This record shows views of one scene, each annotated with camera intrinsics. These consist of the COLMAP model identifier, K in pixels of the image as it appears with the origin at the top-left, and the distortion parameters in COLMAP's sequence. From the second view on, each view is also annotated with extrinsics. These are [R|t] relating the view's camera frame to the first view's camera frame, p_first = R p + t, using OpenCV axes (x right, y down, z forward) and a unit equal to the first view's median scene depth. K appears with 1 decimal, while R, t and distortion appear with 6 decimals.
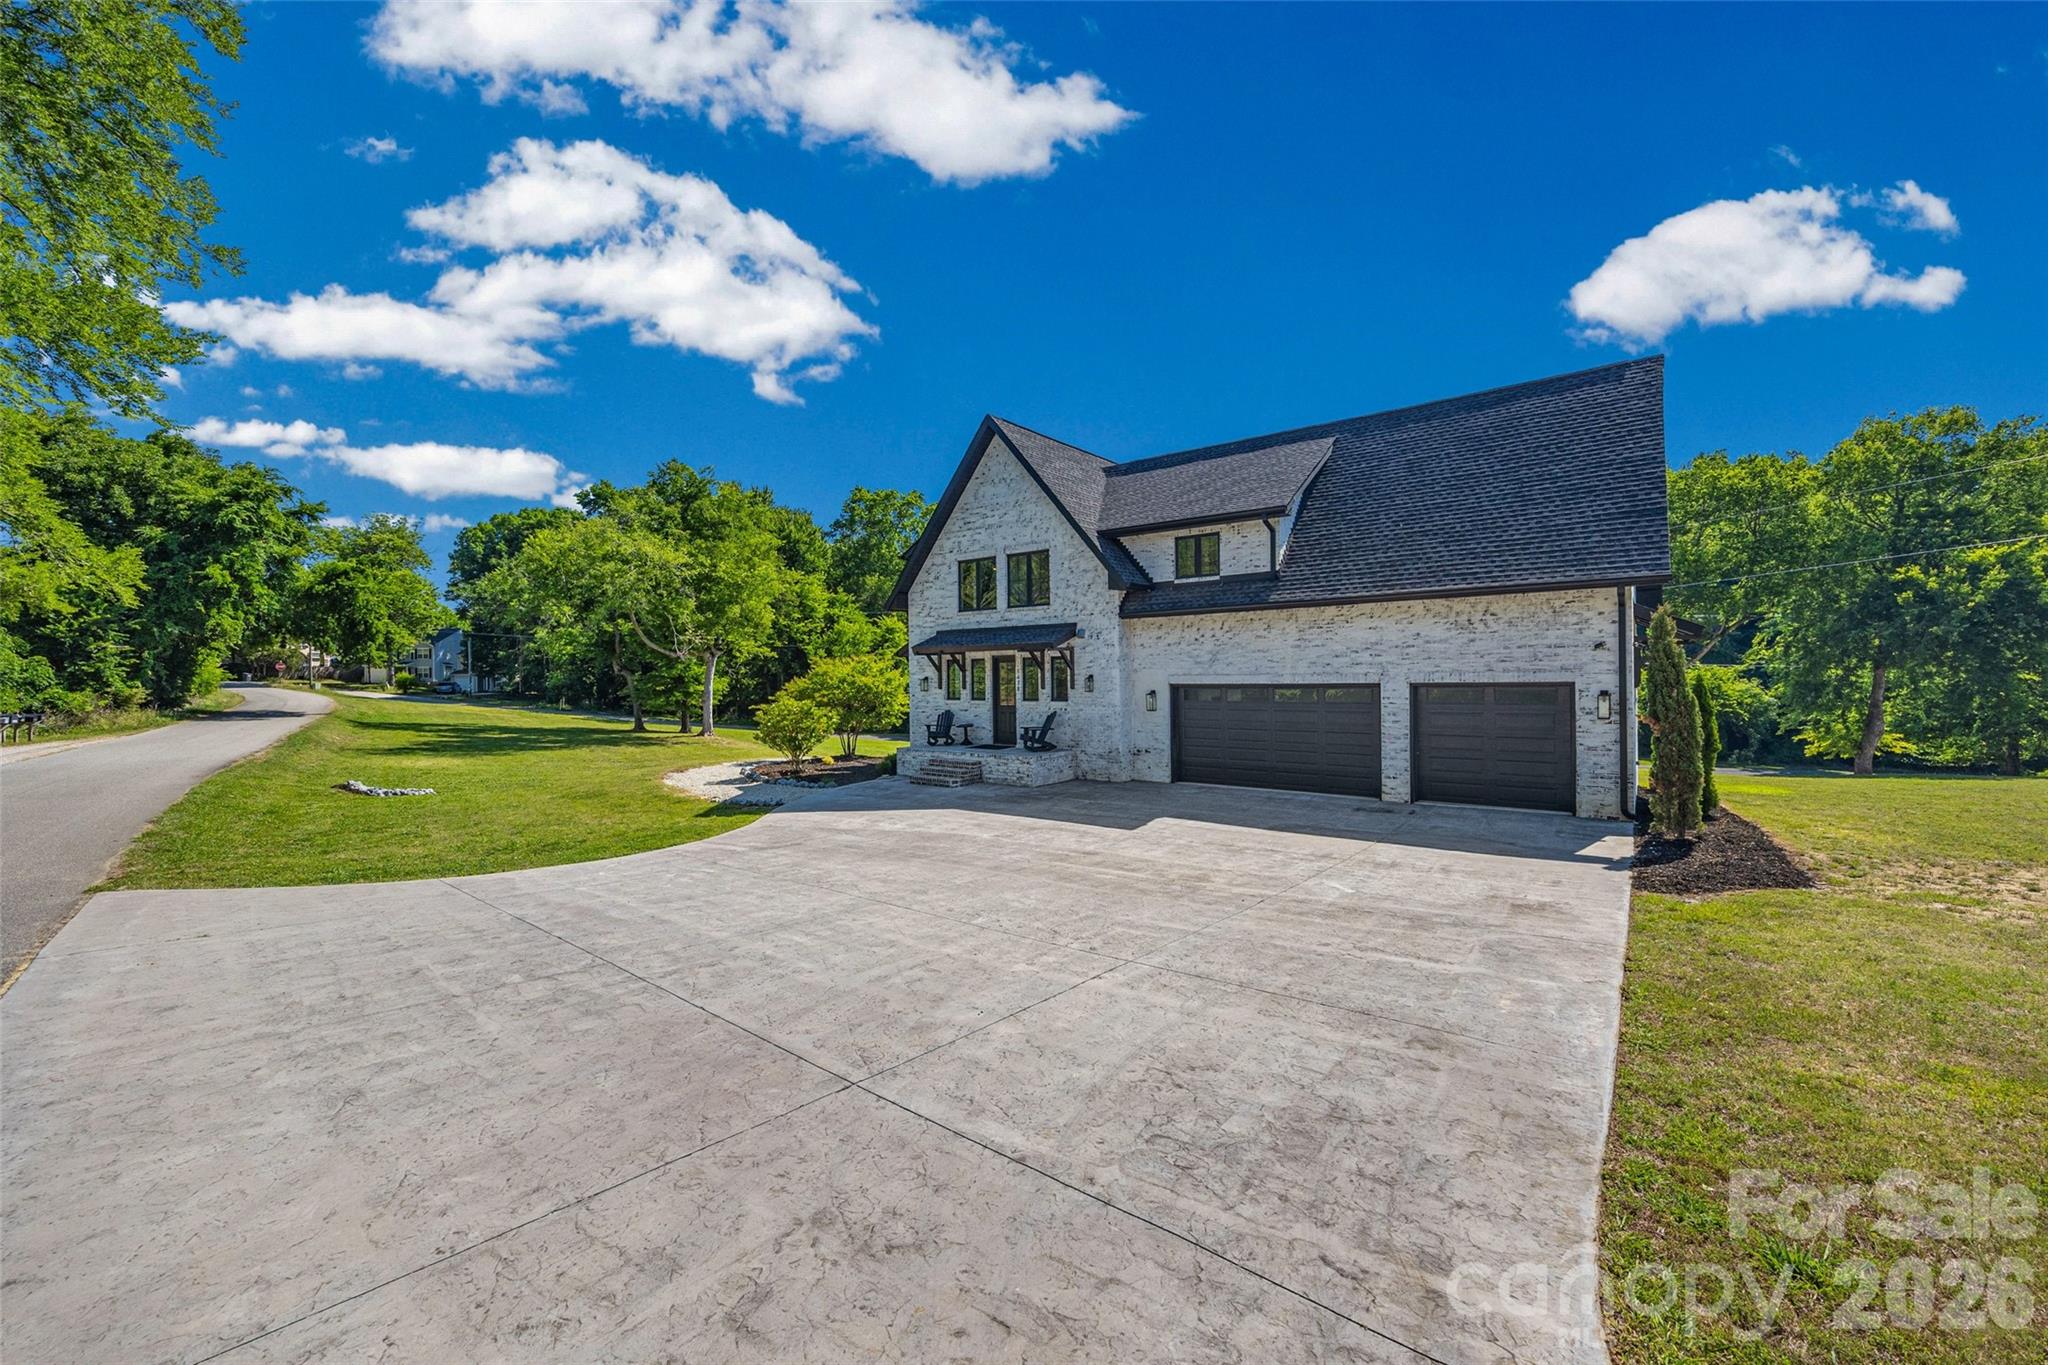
lens RADIAL K [[785.3, 0, 1023.3], [0, 785.3, 693.1], [0, 0, 1]] dist [0.001969, -0.000321]
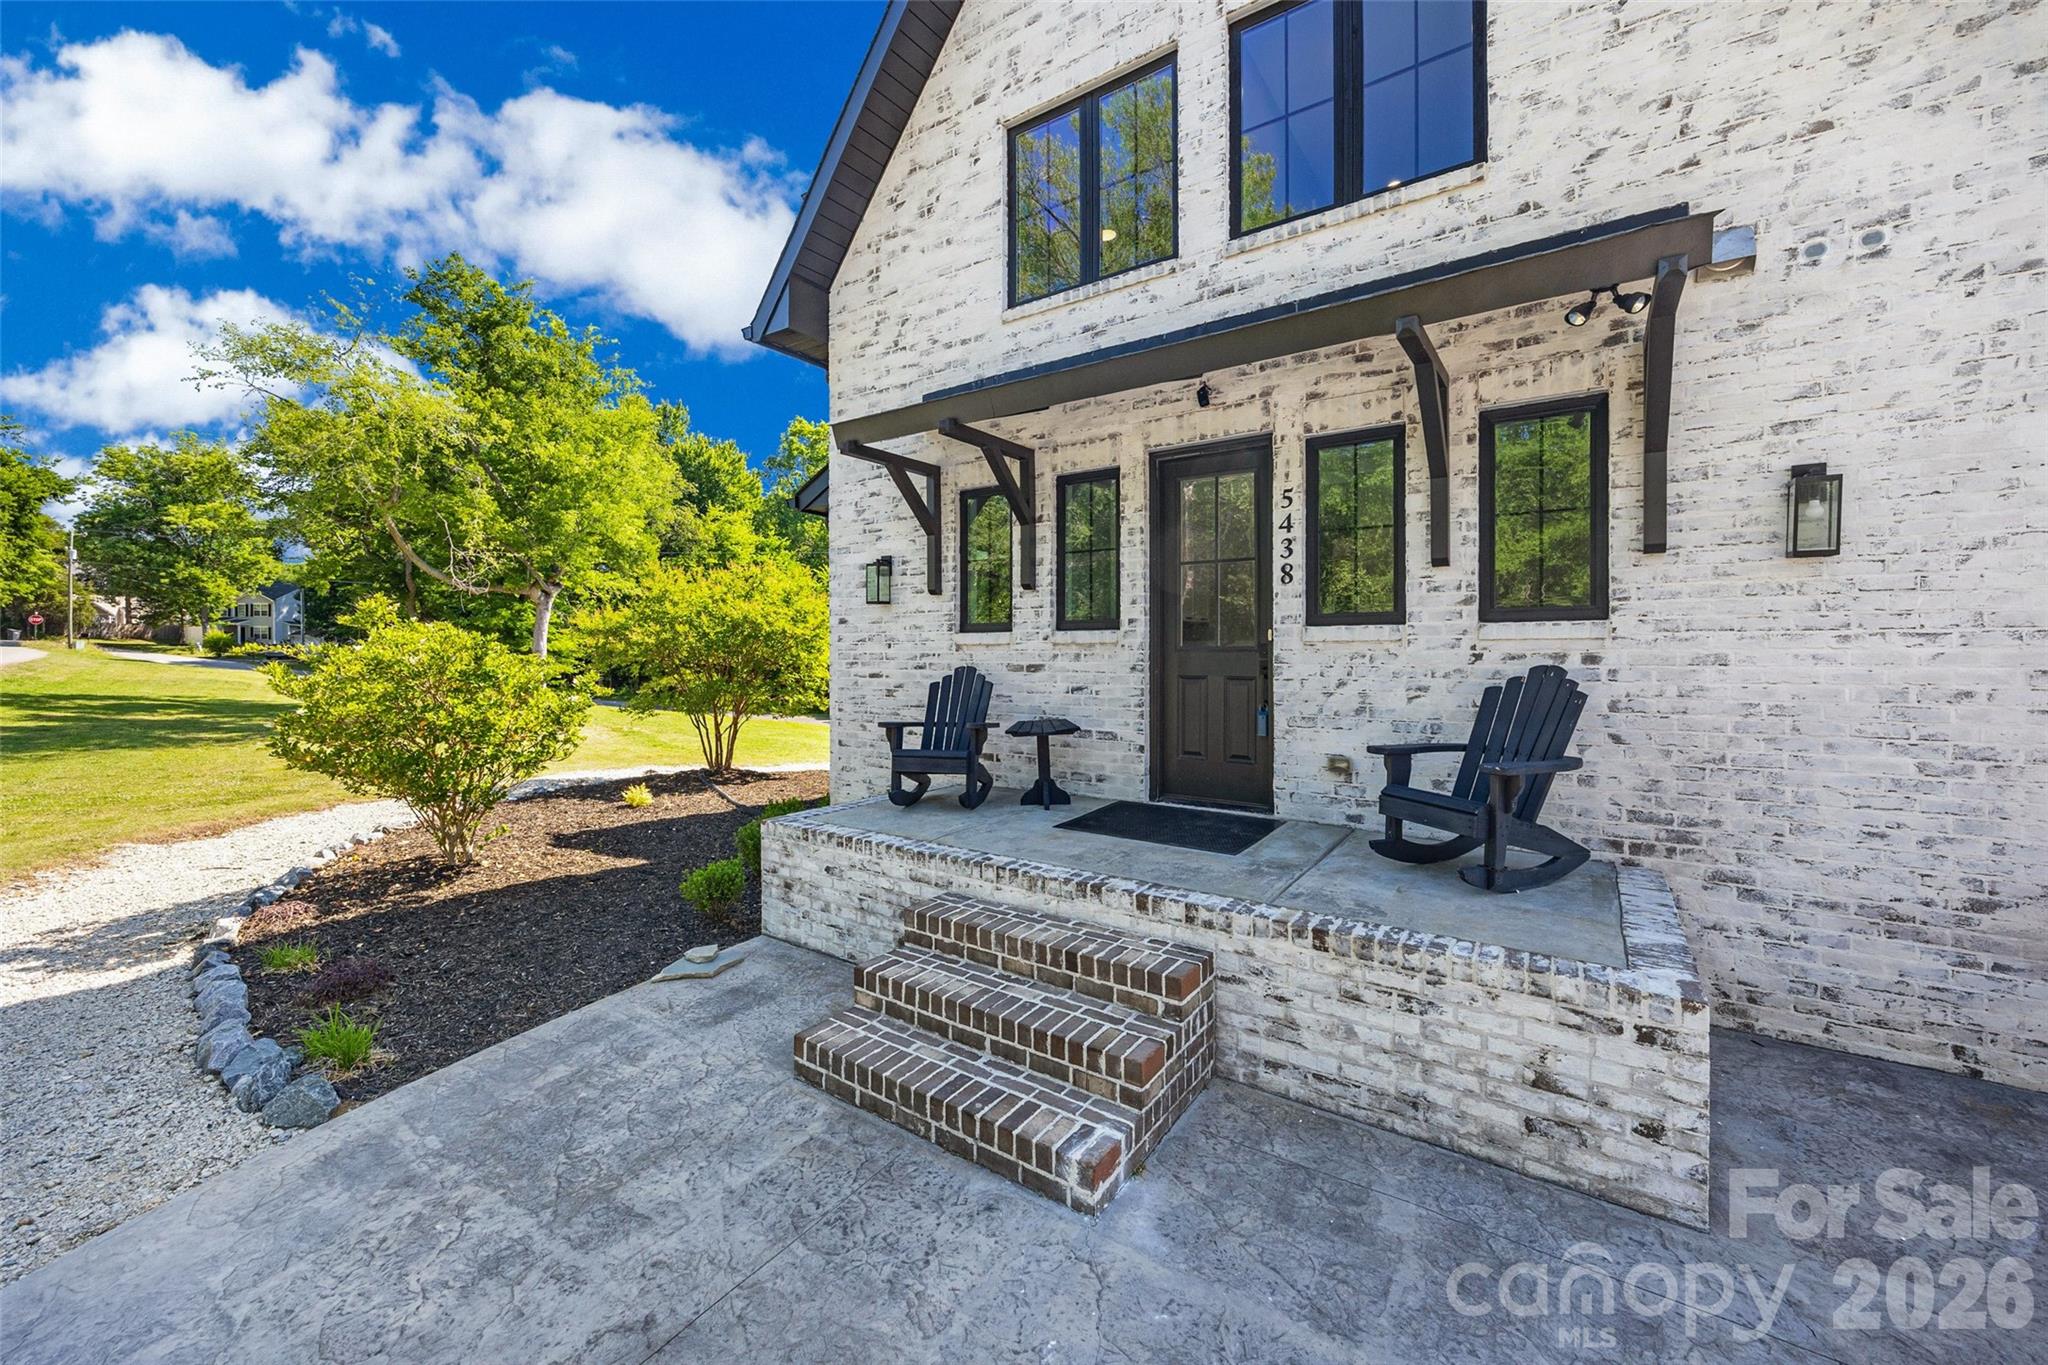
lens RADIAL K [[785.3, 0, 1024.4], [0, 785.3, 665.2], [0, 0, 1]] dist [0.001969, -0.000321]
pose [[0.997994, 0.007118, 0.062903, -0.093315], [-0.007027, 0.999974, -0.001670, 0.021296], [-0.062913, 0.001225, 0.998018, 0.730403]]
